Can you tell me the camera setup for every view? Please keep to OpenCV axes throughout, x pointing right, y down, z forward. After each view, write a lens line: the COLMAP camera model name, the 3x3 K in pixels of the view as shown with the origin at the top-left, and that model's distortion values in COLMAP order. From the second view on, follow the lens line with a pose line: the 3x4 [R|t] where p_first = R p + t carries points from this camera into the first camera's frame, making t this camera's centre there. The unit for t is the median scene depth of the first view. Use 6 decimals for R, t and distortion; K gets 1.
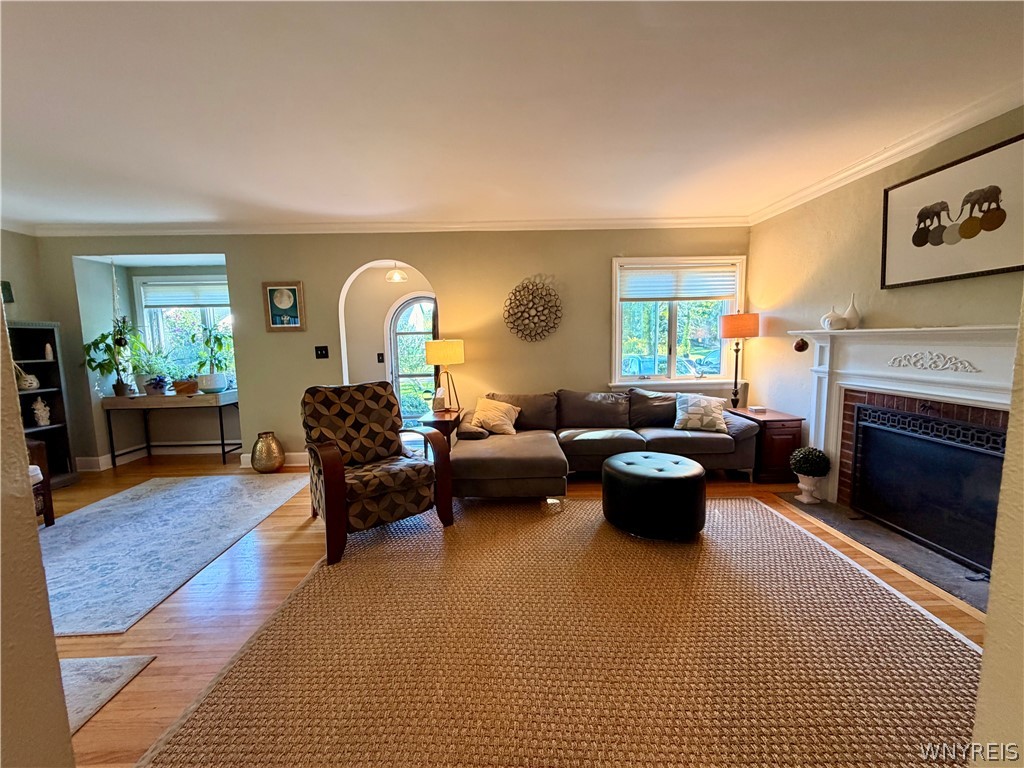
lens RADIAL K [[416.2, 0, 512.2], [0, 416.2, 378.9], [0, 0, 1]] dist [-0.011335, 0.001286]
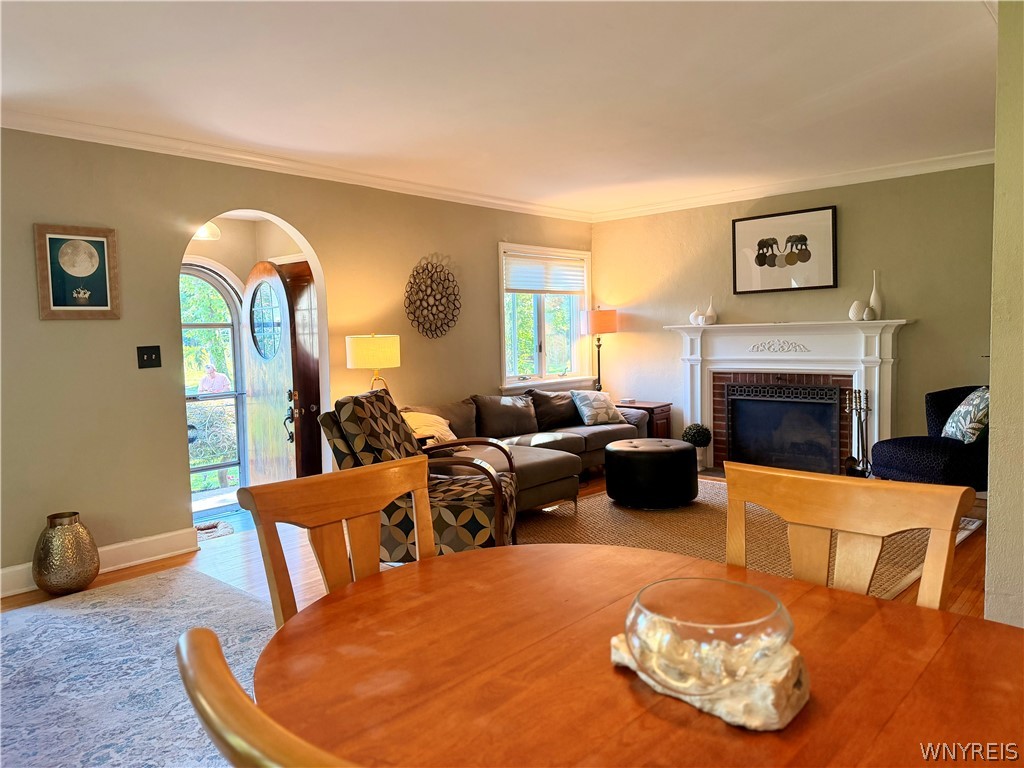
lens RADIAL K [[712.0, 0, 508.9], [0, 712.0, 382.5], [0, 0, 1]] dist [0.010181, -0.002967]
pose [[0.687492, -0.047300, 0.724650, -0.906014], [0.080162, 0.996721, -0.010993, 0.022353], [-0.721754, 0.065648, 0.689029, -0.025480]]
